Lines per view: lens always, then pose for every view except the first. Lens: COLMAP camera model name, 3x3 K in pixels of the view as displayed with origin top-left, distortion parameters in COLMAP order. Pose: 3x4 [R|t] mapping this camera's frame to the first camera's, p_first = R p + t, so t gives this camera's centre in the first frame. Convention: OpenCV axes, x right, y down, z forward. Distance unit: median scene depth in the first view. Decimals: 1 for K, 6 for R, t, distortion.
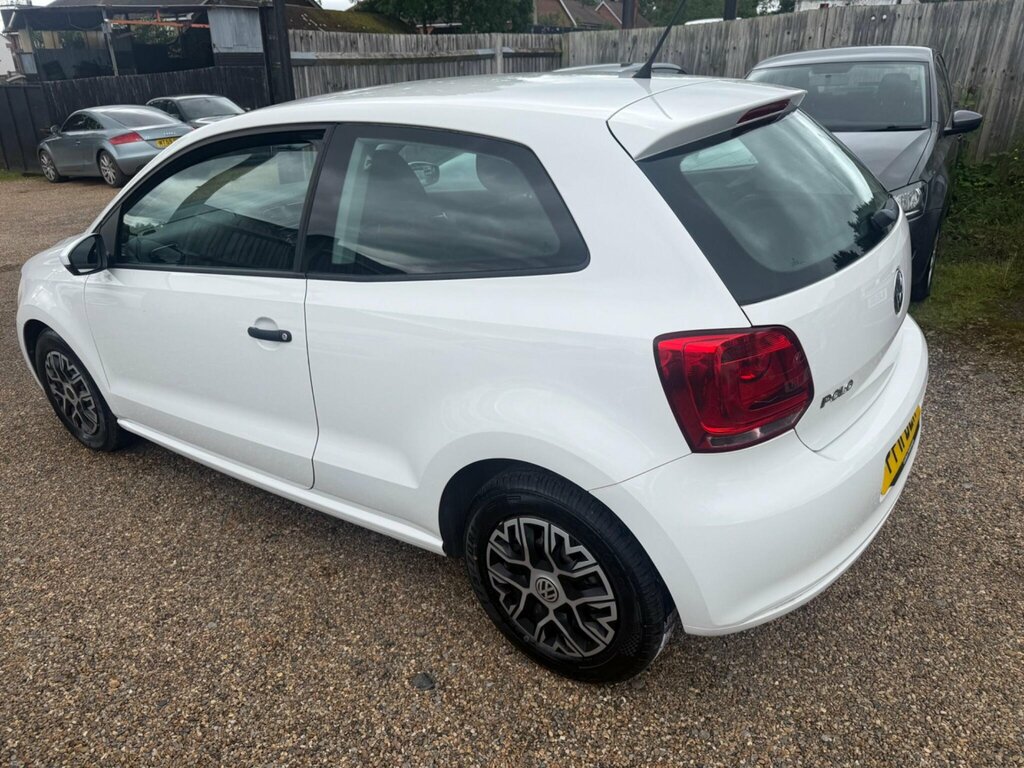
lens RADIAL K [[731.6, 0, 526.5], [0, 731.6, 388.2], [0, 0, 1]] dist [-0.000265, -0.006403]
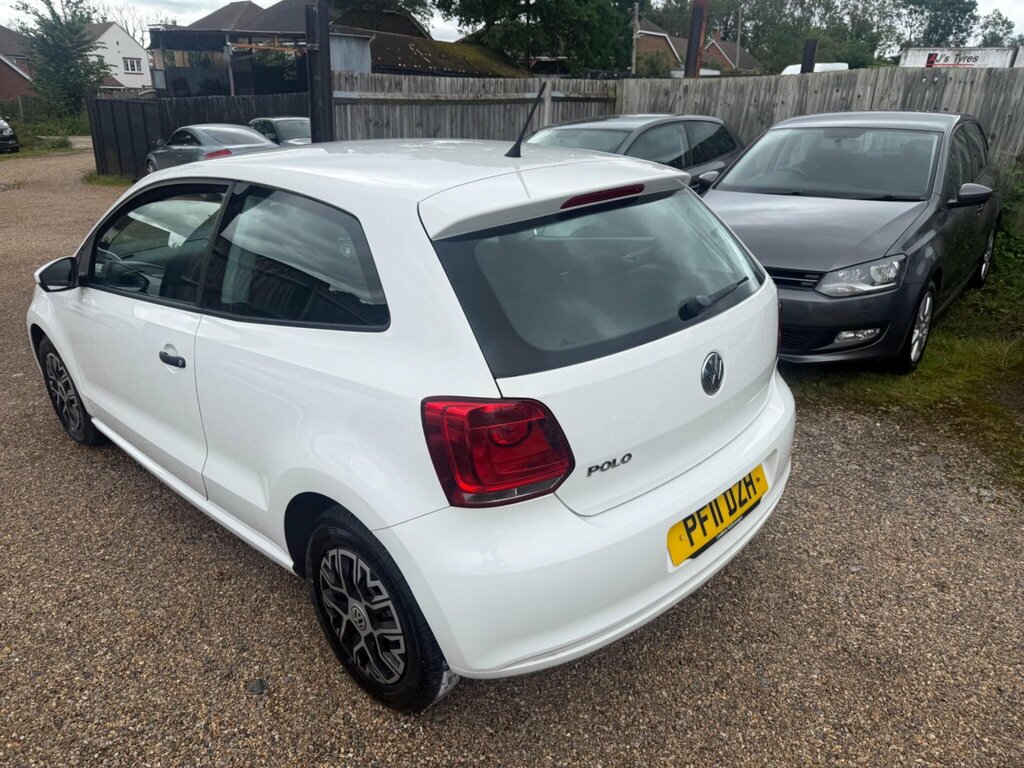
lens RADIAL K [[733.3, 0, 520.2], [0, 733.3, 386.6], [0, 0, 1]] dist [0.002378, -0.007881]
pose [[0.988693, 0.091033, -0.119164, 0.213076], [-0.095626, 0.994857, -0.033398, -0.030025], [0.115511, 0.044415, 0.992313, -0.041684]]
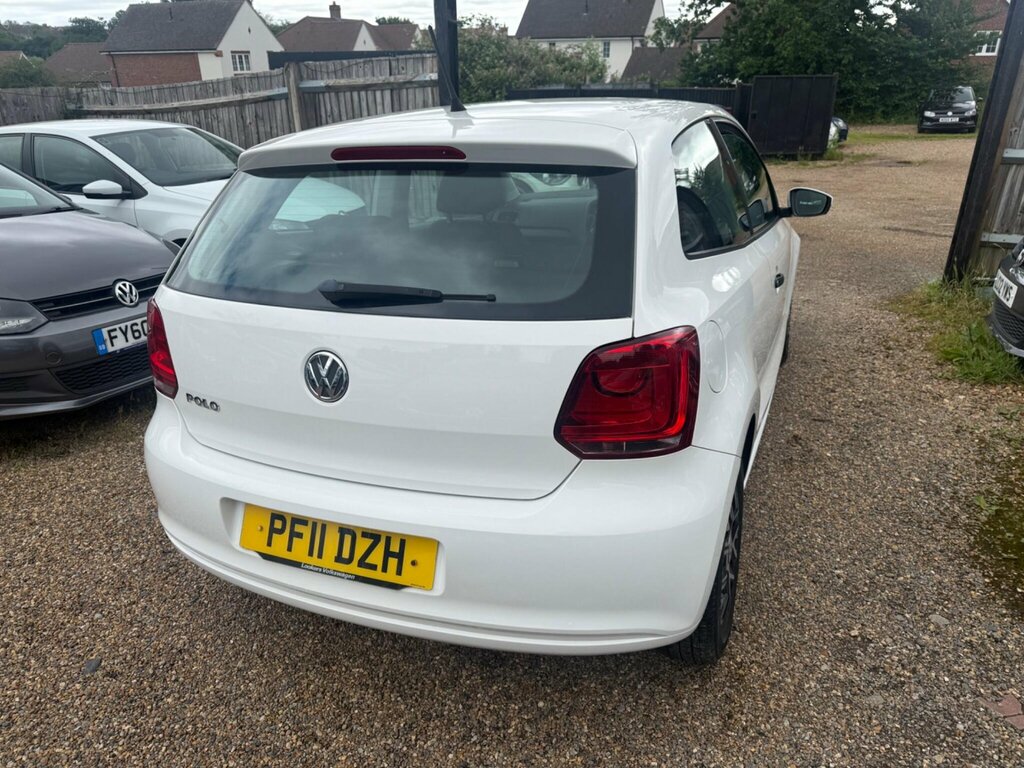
lens RADIAL K [[733.3, 0, 520.2], [0, 733.3, 386.6], [0, 0, 1]] dist [0.002378, -0.007881]
pose [[0.226444, 0.393542, -0.890981, 0.783850], [-0.381286, 0.877559, 0.290709, -0.271136], [0.896295, 0.273889, 0.348770, 0.538689]]
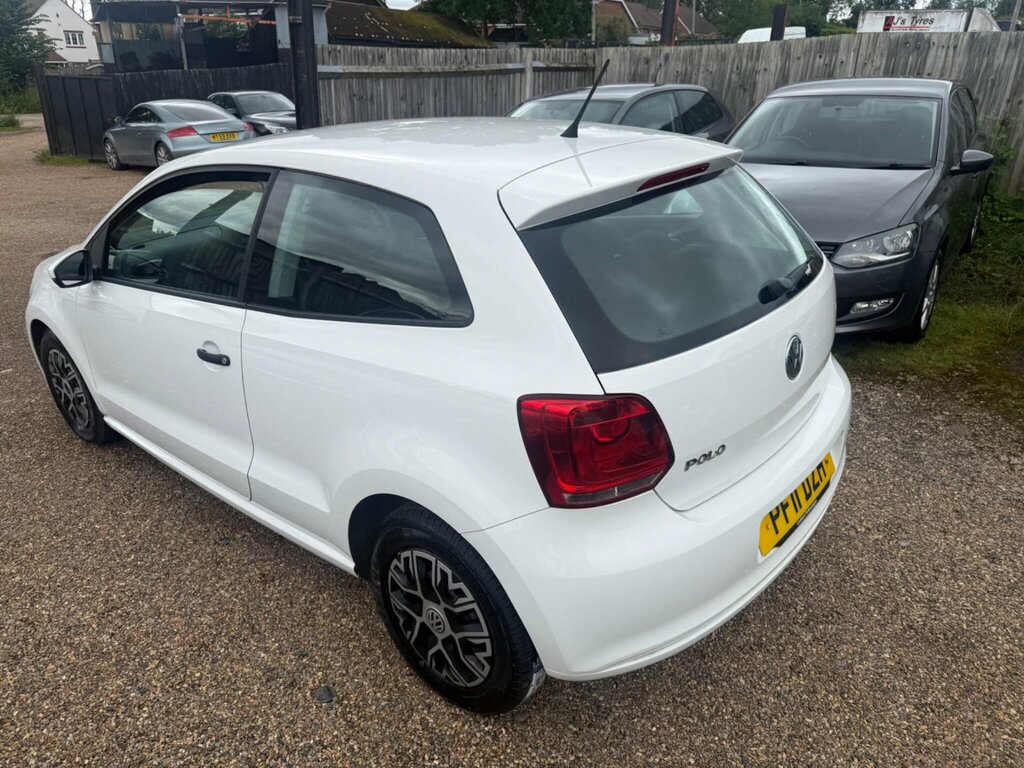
lens RADIAL K [[733.2, 0, 514.7], [0, 733.2, 376.5], [0, 0, 1]] dist [-0.002182, -0.003555]
pose [[0.995201, 0.061895, -0.075796, 0.117054], [-0.062883, 0.997963, -0.010719, -0.041228], [0.074978, 0.015434, 0.997066, -0.030324]]
